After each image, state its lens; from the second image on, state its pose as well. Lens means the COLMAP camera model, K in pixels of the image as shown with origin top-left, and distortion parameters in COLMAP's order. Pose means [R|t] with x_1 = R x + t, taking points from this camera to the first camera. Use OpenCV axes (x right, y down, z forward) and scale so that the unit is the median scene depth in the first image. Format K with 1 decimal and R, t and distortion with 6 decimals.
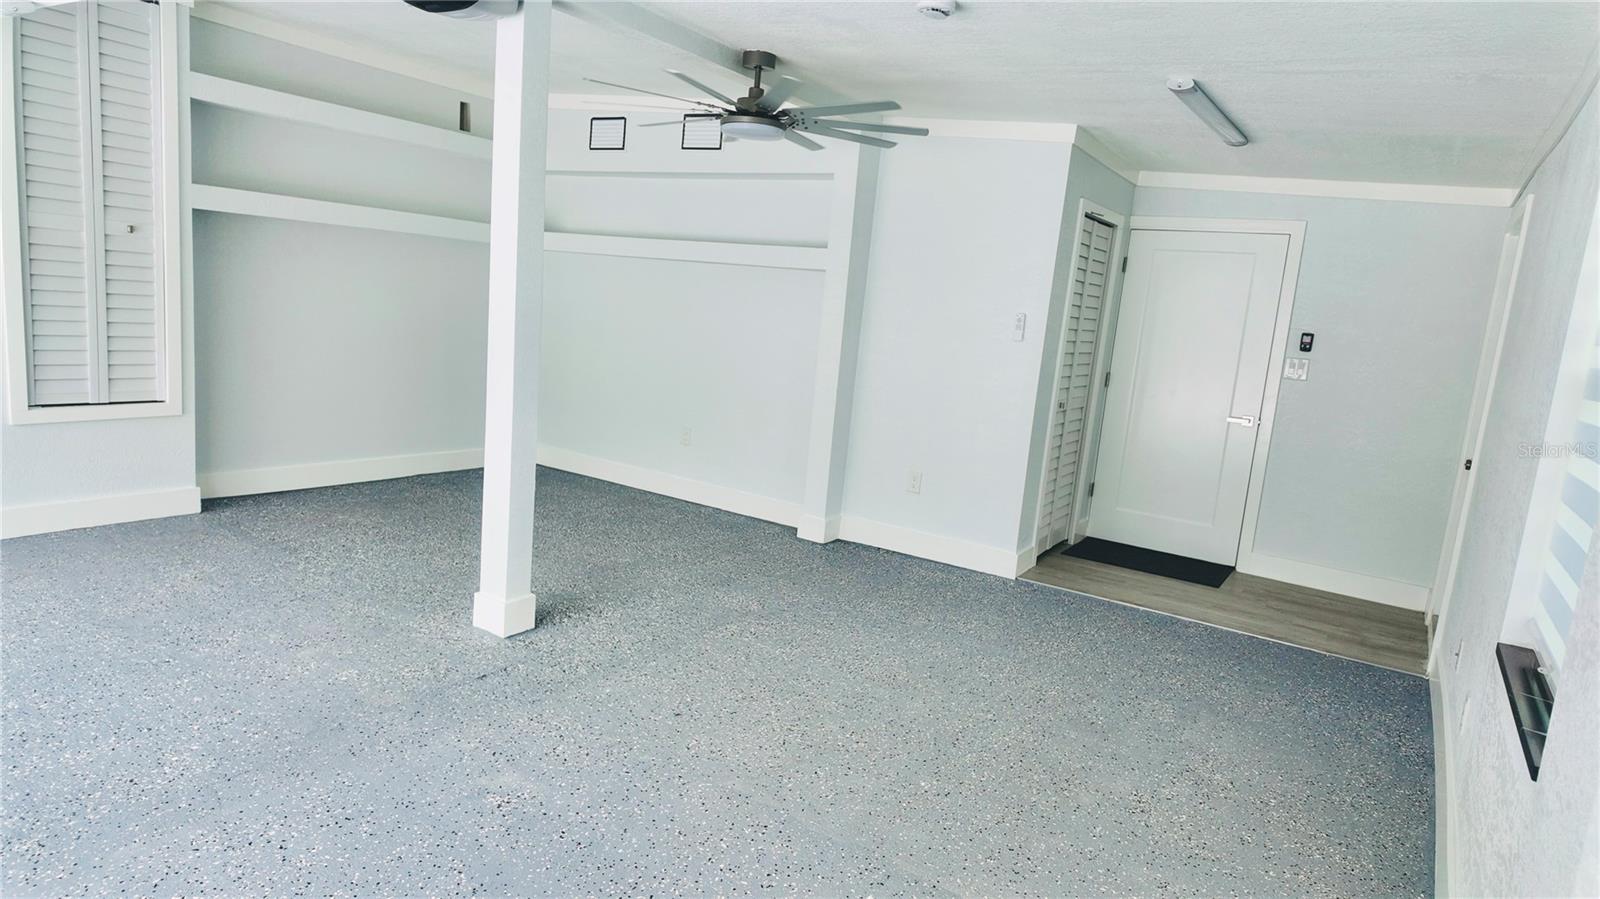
lens RADIAL K [[939.6, 0, 800.0], [0, 939.6, 449.5], [0, 0, 1]] dist [0.066302, -0.056425]
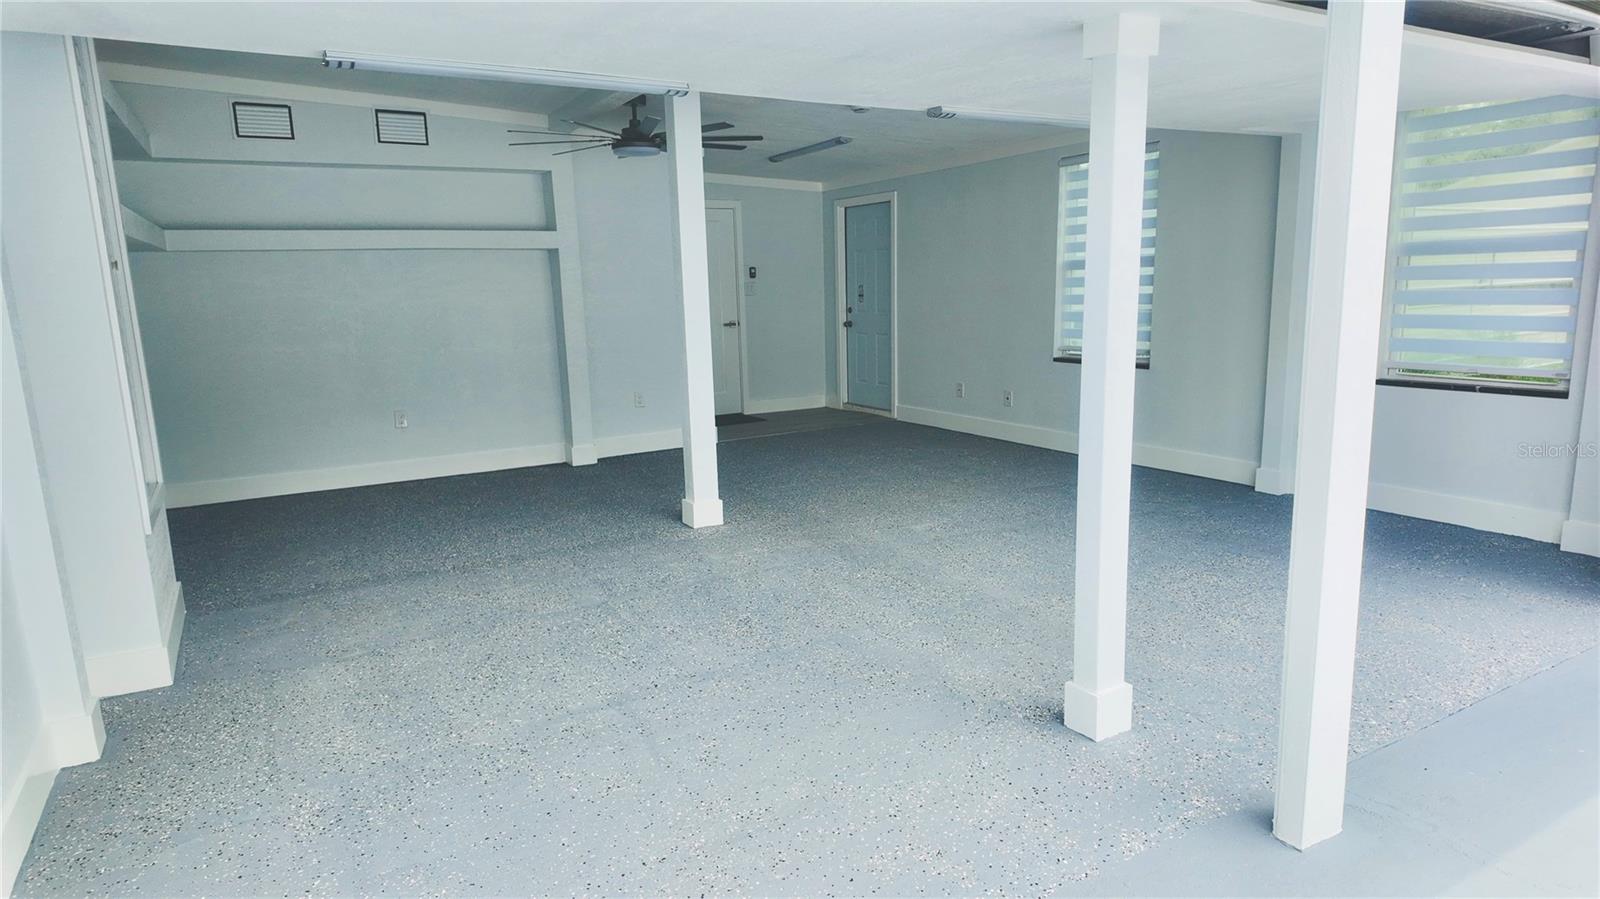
lens RADIAL K [[939.6, 0, 800.0], [0, 939.6, 449.5], [0, 0, 1]] dist [0.066302, -0.056425]
pose [[0.452251, -0.258100, 0.853729, -0.962138], [0.208266, 0.961311, 0.180297, -0.094605], [-0.867234, 0.096264, 0.488507, 0.131958]]
